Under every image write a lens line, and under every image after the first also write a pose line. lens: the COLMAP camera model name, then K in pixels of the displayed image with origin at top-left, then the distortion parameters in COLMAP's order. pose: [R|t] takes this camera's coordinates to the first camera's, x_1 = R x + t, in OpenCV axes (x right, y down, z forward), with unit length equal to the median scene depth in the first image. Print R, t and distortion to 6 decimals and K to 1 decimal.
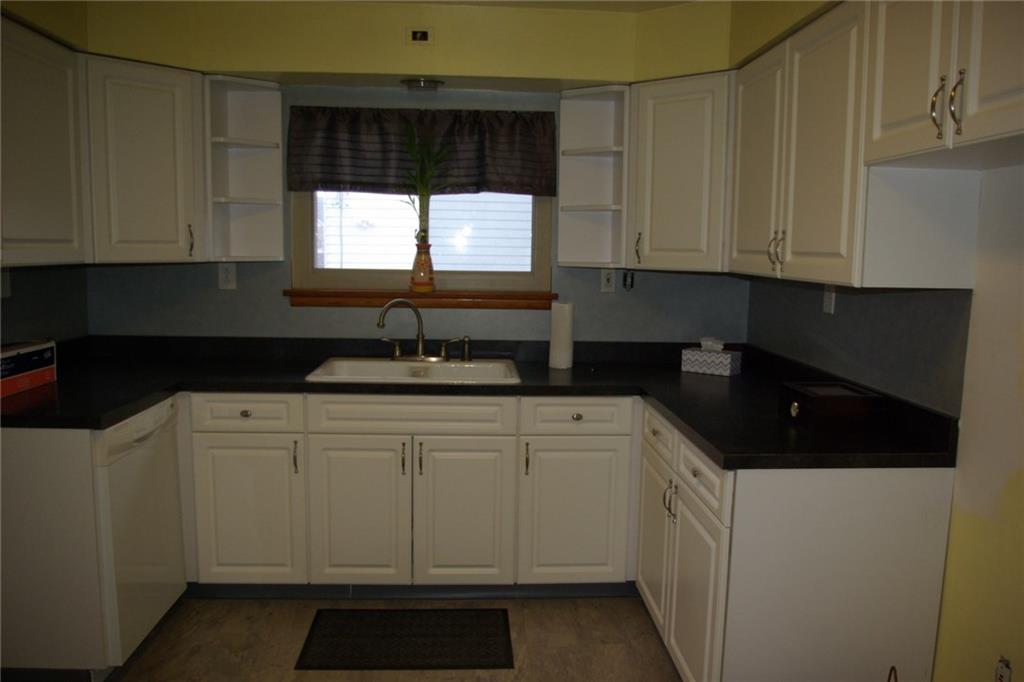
lens RADIAL K [[799.4, 0, 515.3], [0, 799.4, 340.9], [0, 0, 1]] dist [-0.054135, 0.000792]
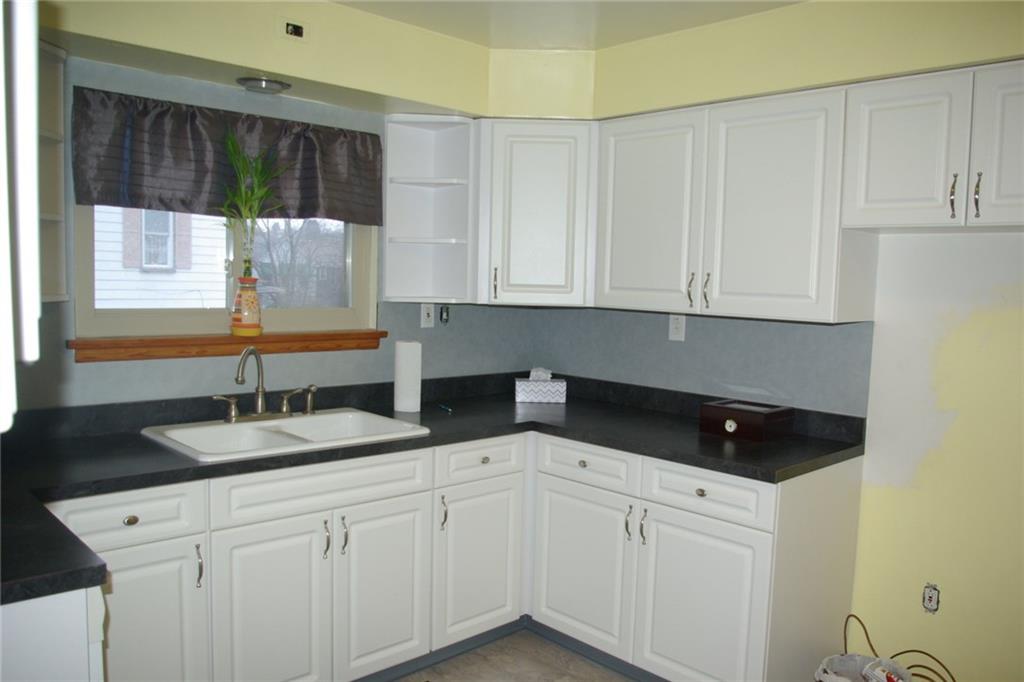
lens RADIAL K [[799.4, 0, 515.0], [0, 799.4, 343.1], [0, 0, 1]] dist [-0.054135, 0.000792]
pose [[0.761479, -0.046858, 0.646494, -0.459148], [0.060019, 0.998196, 0.001656, -0.040182], [-0.645405, 0.037541, 0.762917, 0.212621]]
